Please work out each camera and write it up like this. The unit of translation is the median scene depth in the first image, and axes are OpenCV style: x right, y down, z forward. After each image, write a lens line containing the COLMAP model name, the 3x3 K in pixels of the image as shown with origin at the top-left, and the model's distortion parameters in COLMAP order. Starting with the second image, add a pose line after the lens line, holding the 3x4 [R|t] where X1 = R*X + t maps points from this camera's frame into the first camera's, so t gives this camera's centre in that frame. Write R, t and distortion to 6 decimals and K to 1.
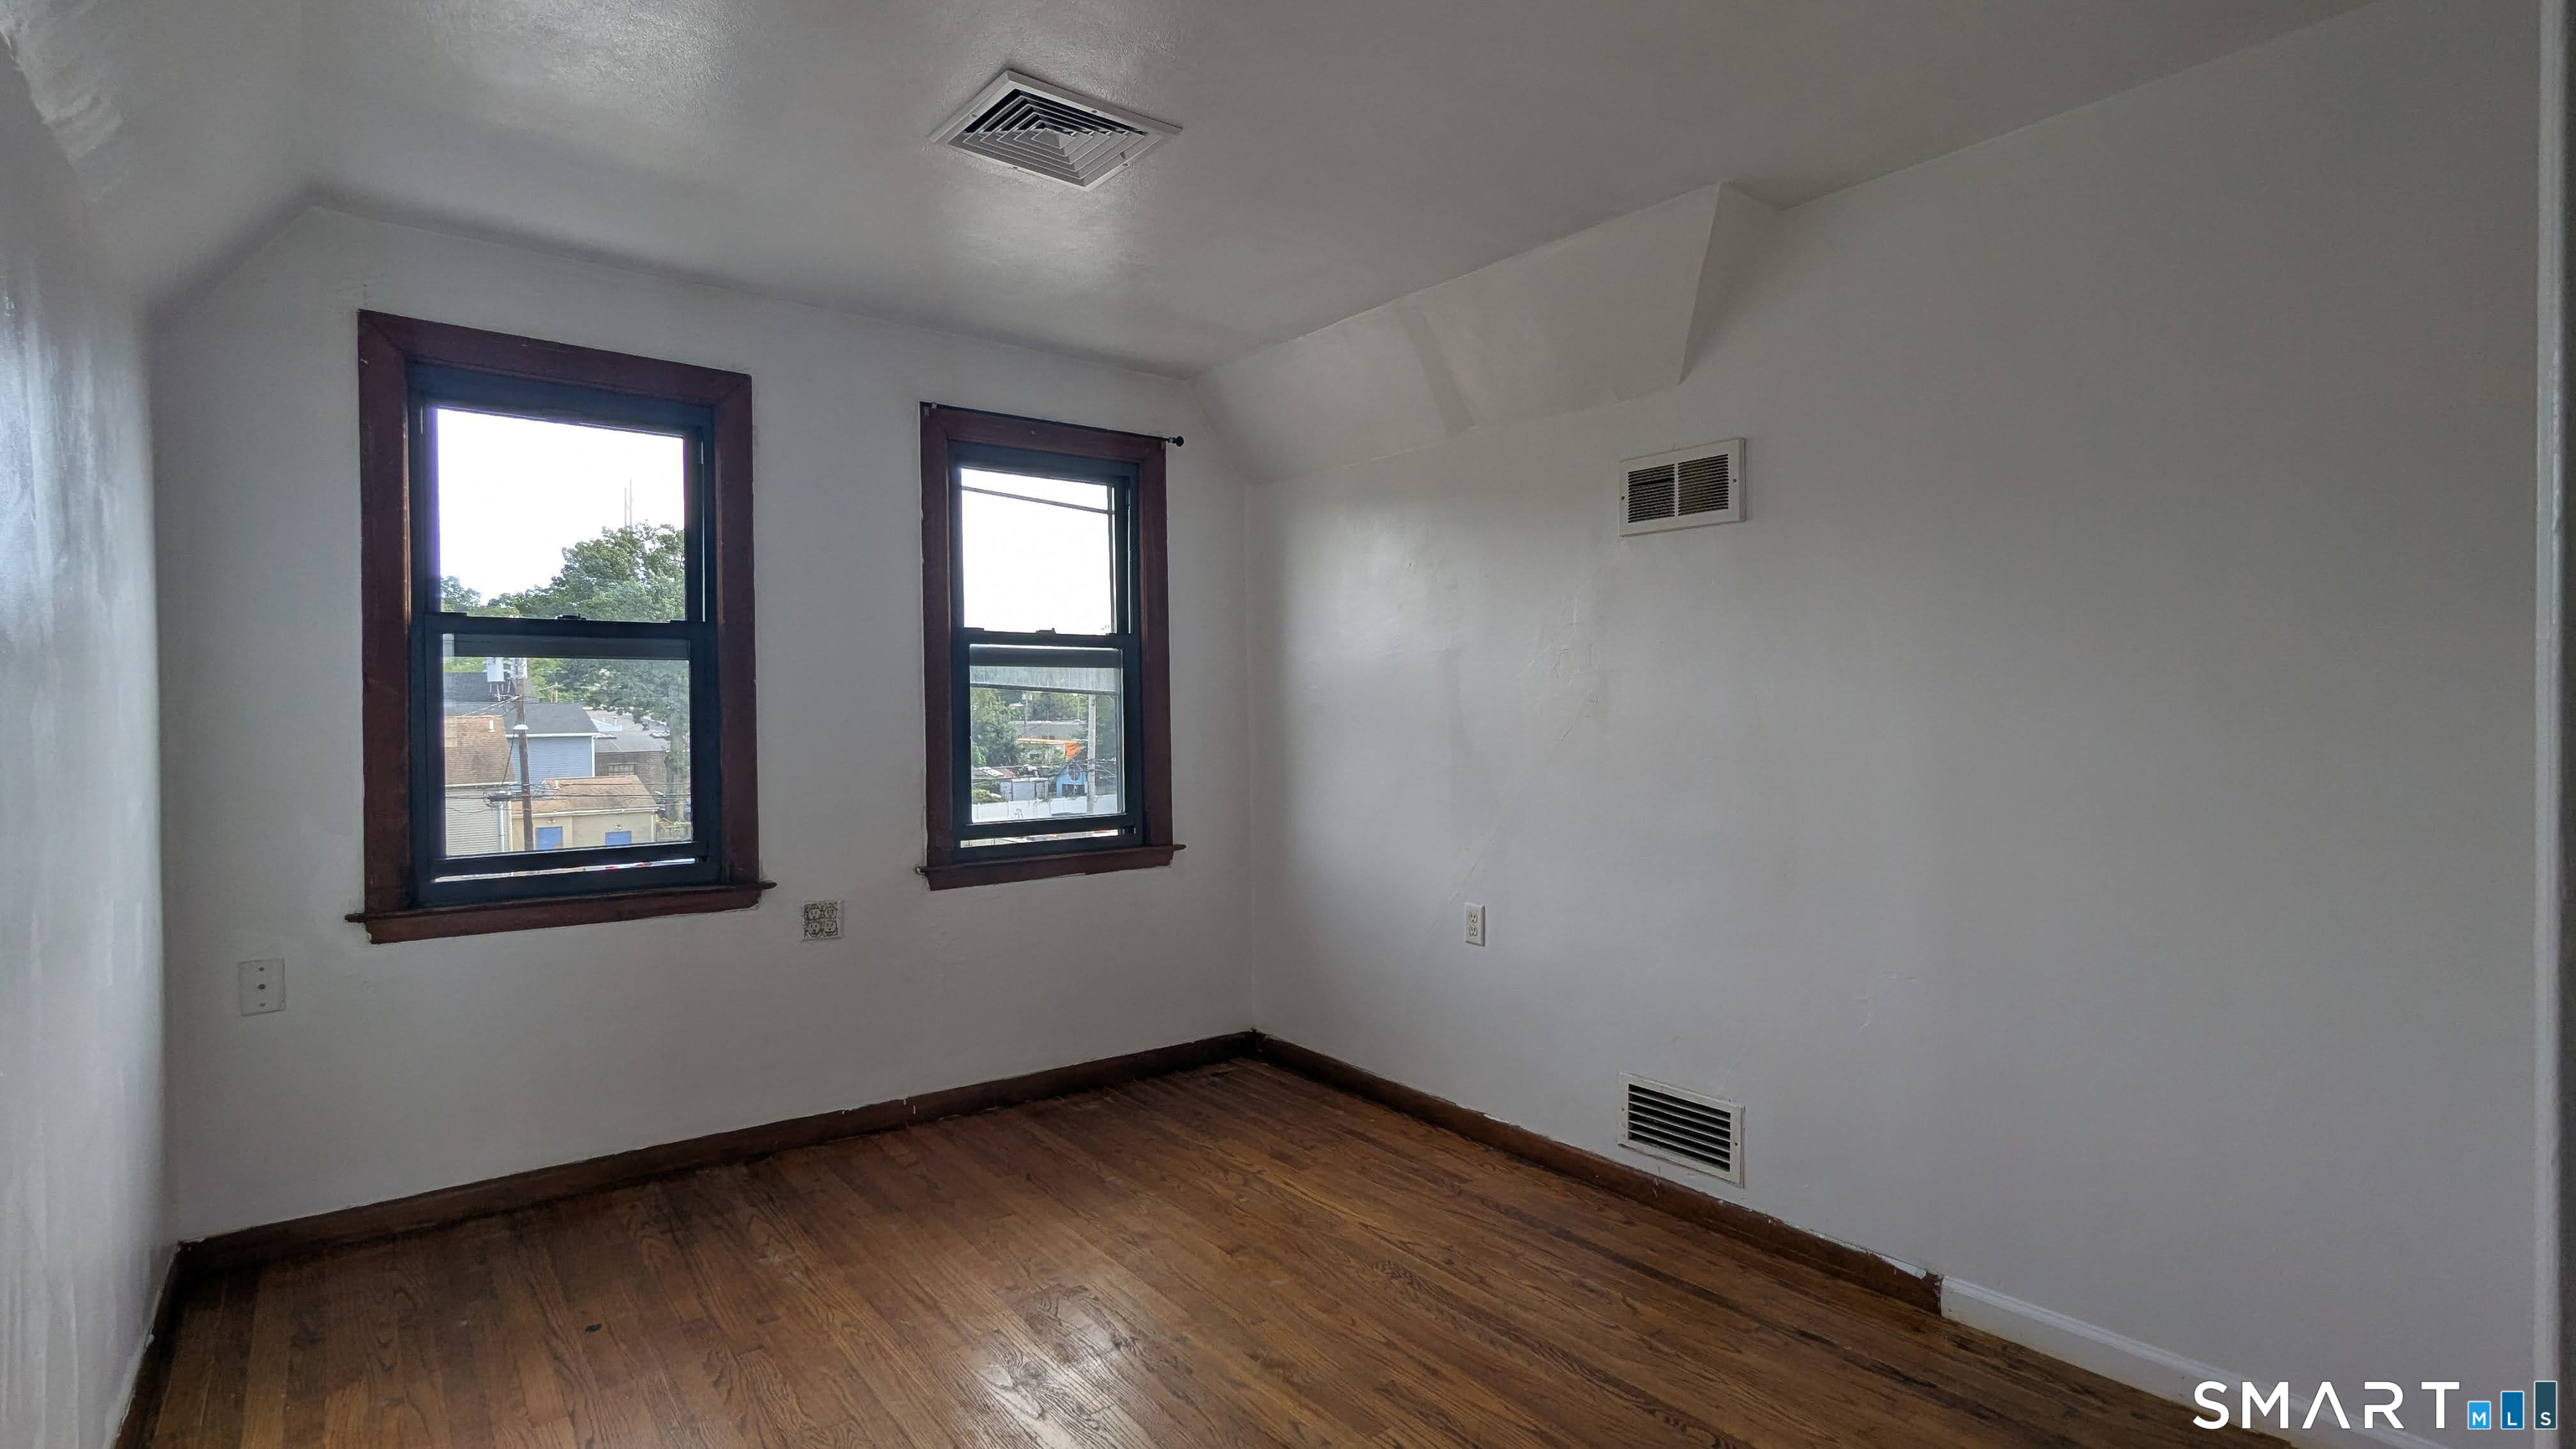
lens RADIAL K [[1227.7, 0, 1292.1], [0, 1227.7, 723.1], [0, 0, 1]] dist [-0.001529, 0.001323]
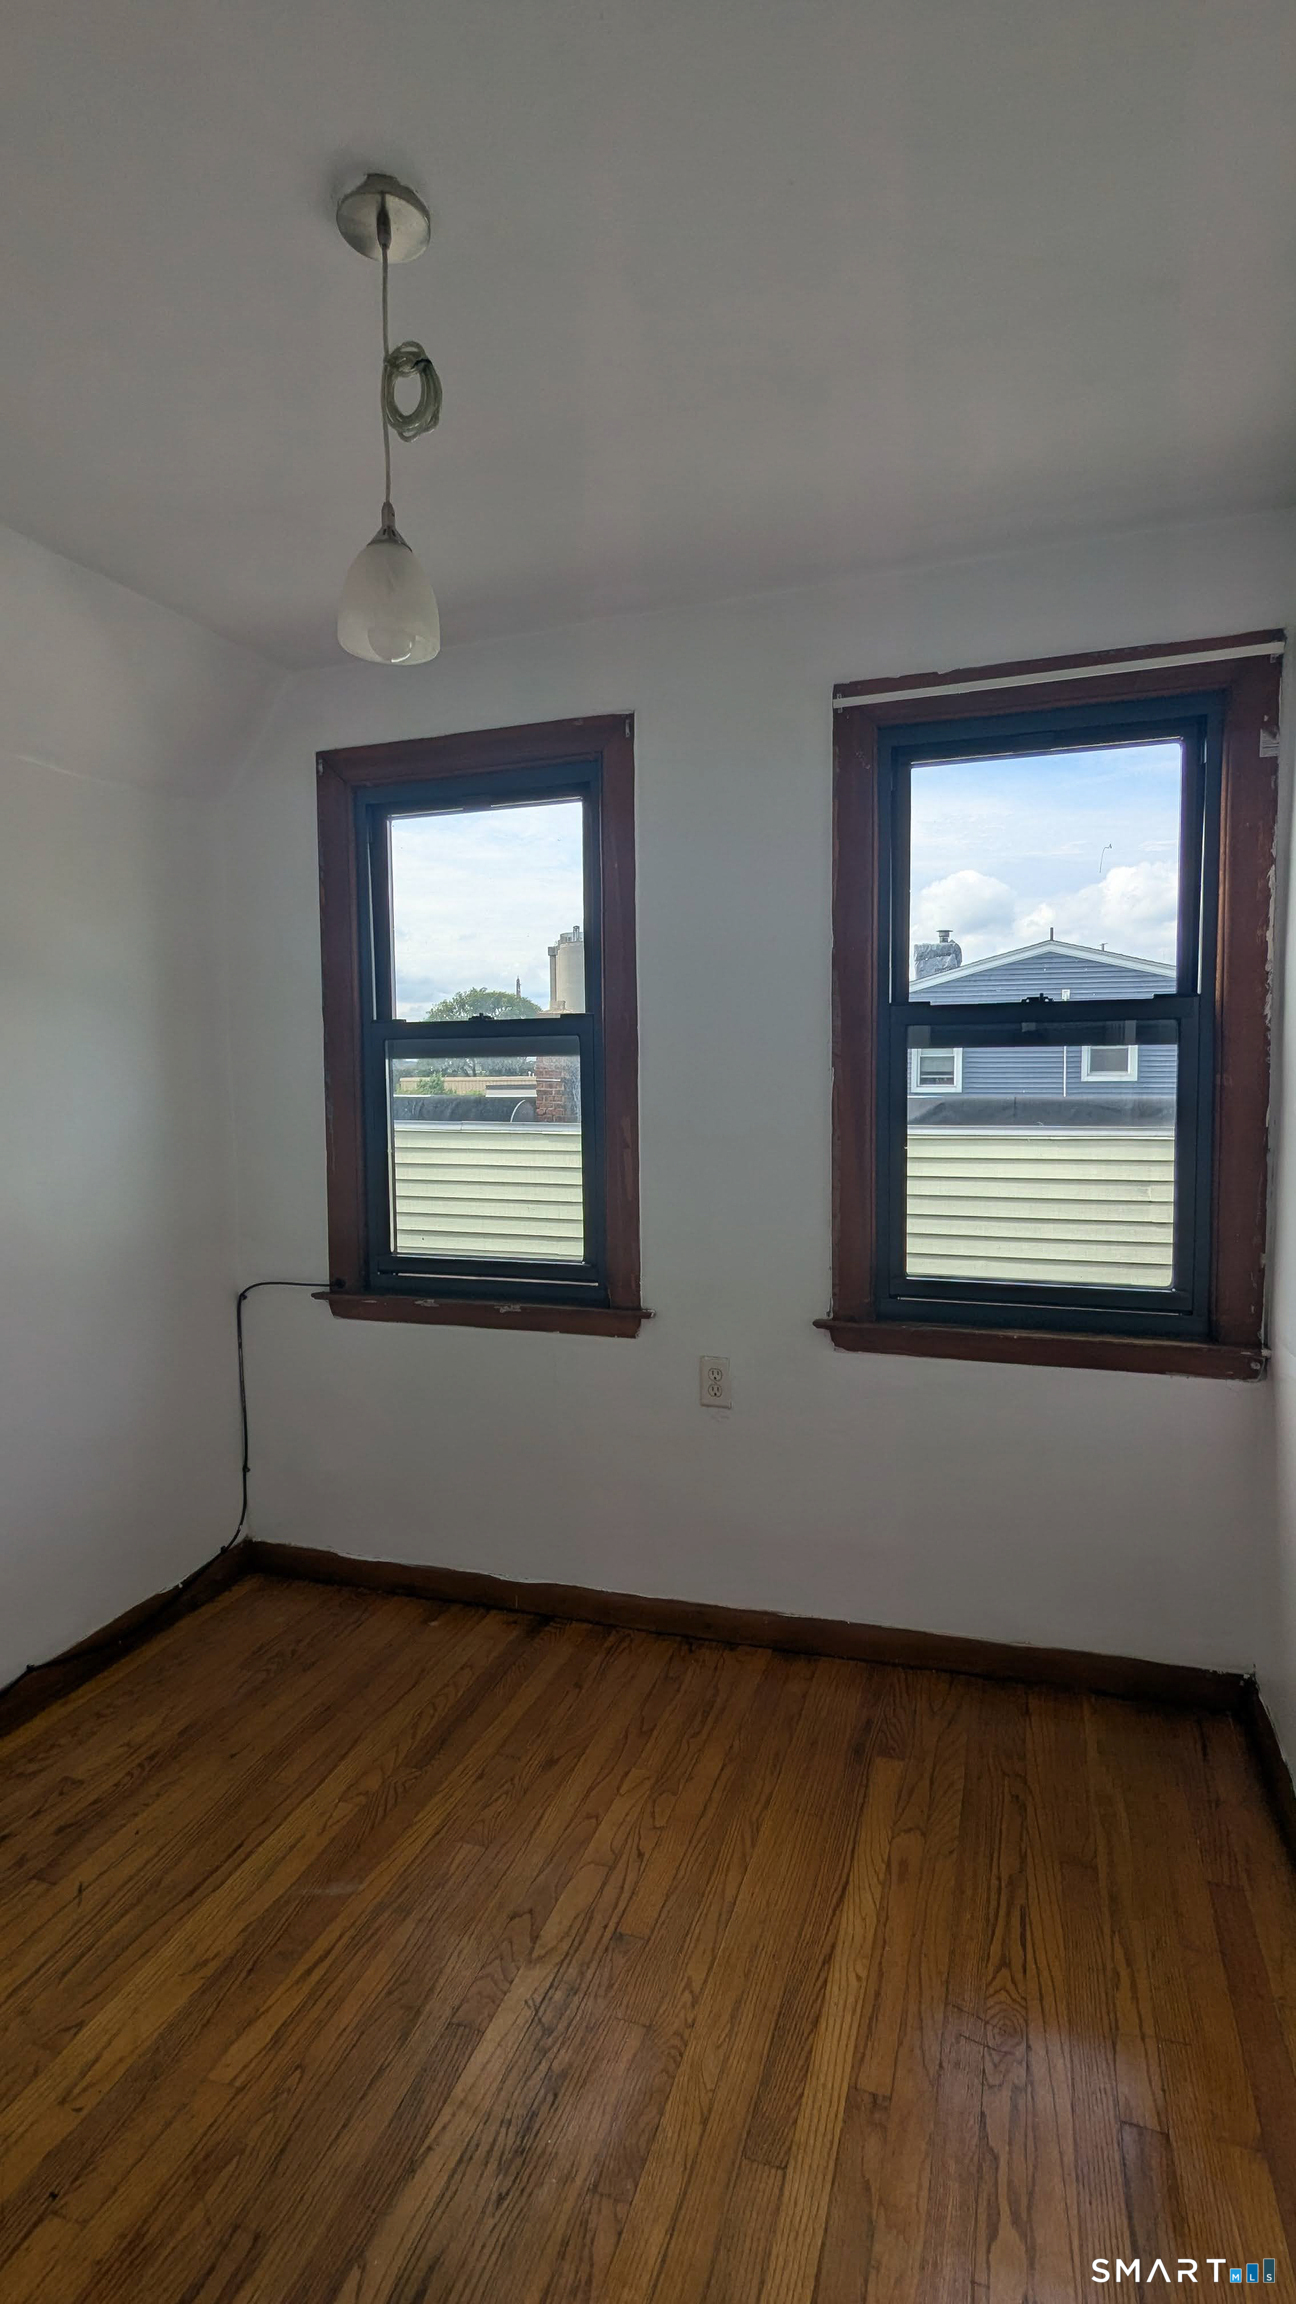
lens RADIAL K [[1098.0, 0, 643.6], [0, 1098.0, 1171.7], [0, 0, 1]] dist [-0.001529, 0.001323]
pose [[0.546341, 0.064696, -0.835060, 0.240120], [-0.000816, 0.997053, 0.076712, -0.032545], [0.837562, -0.041229, 0.544784, 0.670122]]
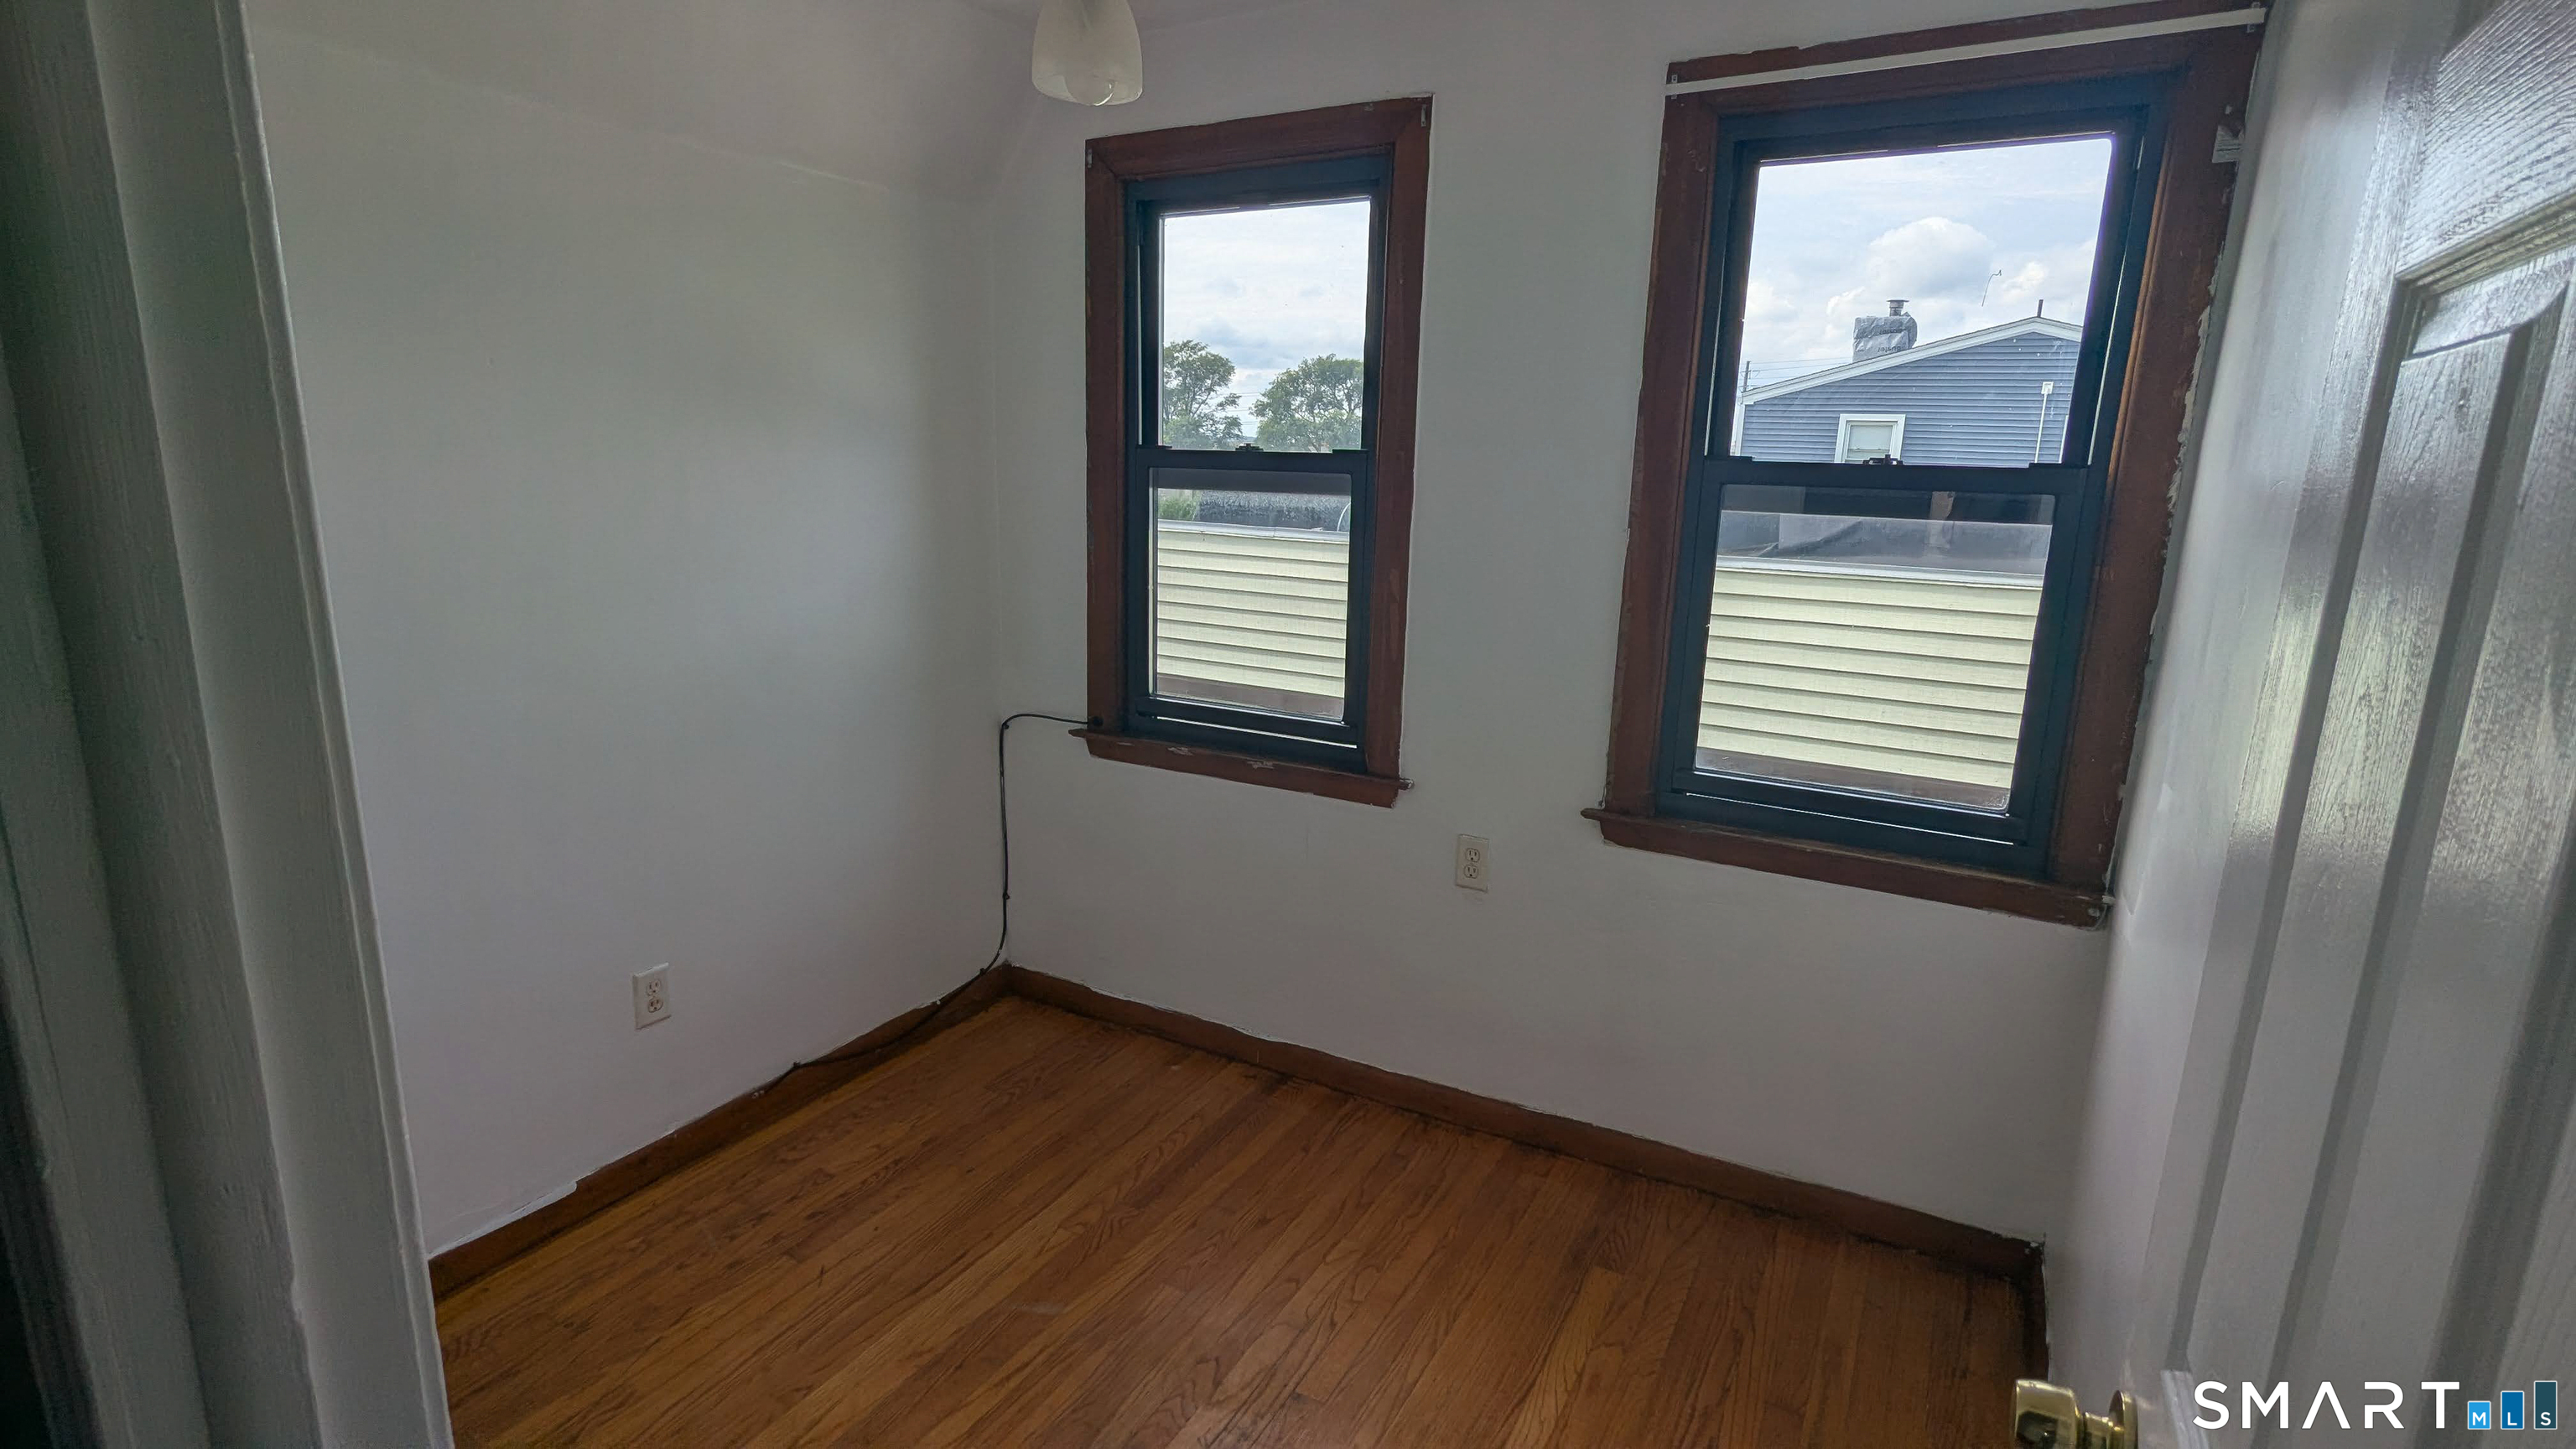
lens RADIAL K [[1227.7, 0, 1289.5], [0, 1227.7, 744.3], [0, 0, 1]] dist [-0.001529, 0.001323]
pose [[0.379716, 0.225095, -0.897300, 0.296608], [-0.039404, 0.973001, 0.227411, -0.085702], [0.924263, -0.050995, 0.378334, 0.724363]]
